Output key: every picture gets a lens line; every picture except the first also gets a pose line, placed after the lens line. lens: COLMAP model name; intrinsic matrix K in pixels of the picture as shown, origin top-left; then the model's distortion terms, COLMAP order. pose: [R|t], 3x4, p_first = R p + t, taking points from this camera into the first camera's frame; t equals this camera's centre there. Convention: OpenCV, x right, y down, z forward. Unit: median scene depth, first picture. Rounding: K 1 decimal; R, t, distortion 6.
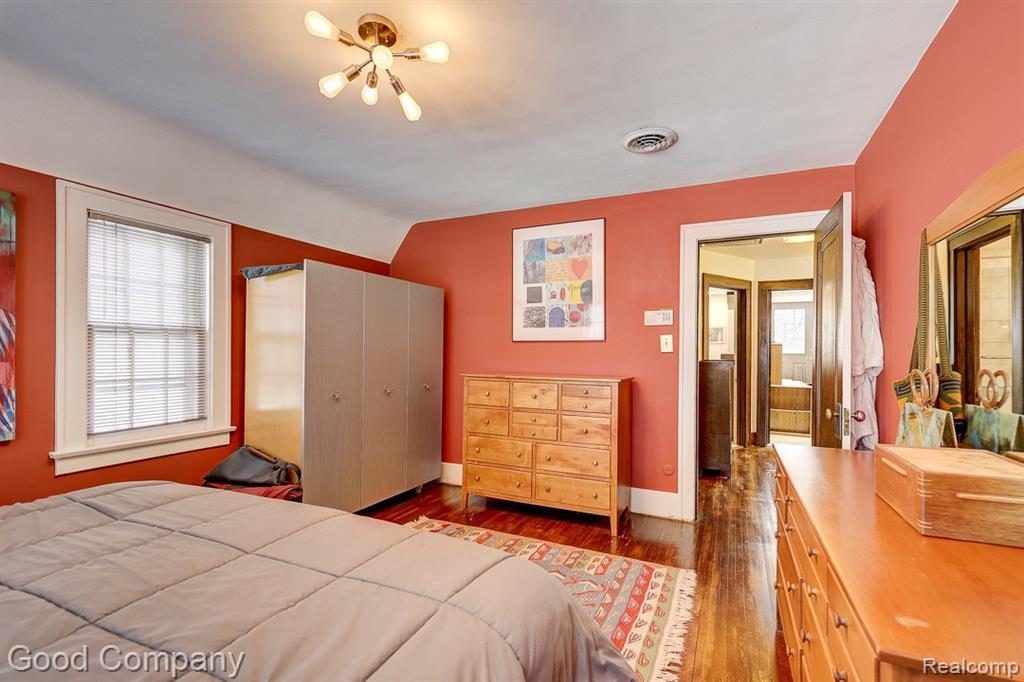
lens RADIAL K [[457.8, 0, 512.0], [0, 457.8, 341.0], [0, 0, 1]] dist [-0.000956, -0.000194]
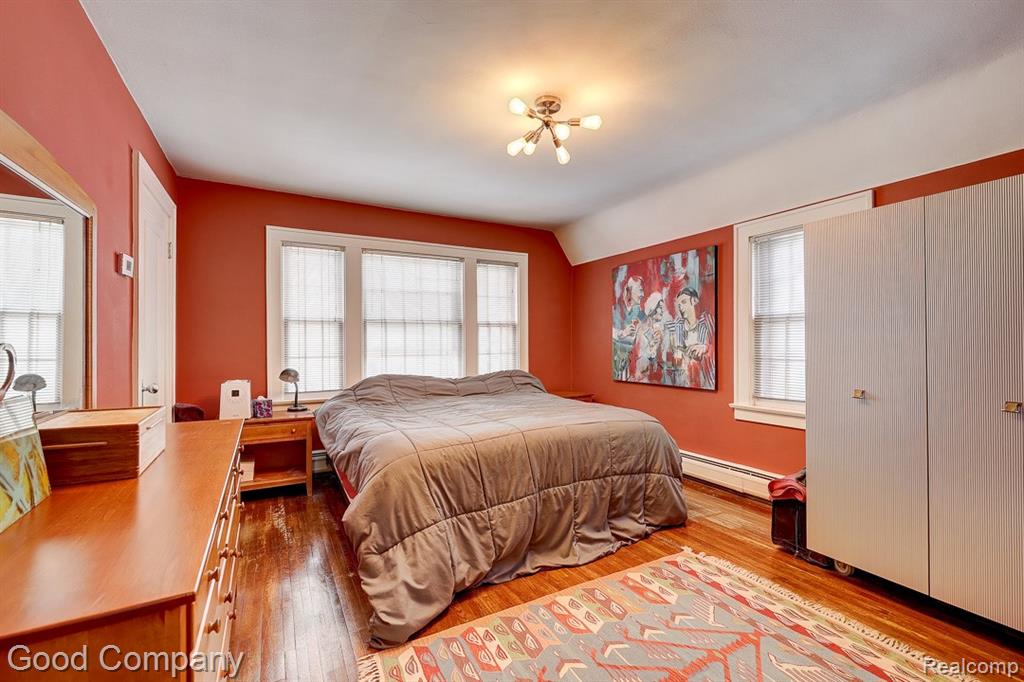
lens RADIAL K [[457.8, 0, 512.0], [0, 457.8, 341.0], [0, 0, 1]] dist [-0.000956, -0.000194]
pose [[-0.599014, -0.010940, -0.800664, 0.667865], [0.010355, 0.999717, -0.021407, 0.060594], [0.800672, -0.021114, -0.598731, 1.327674]]
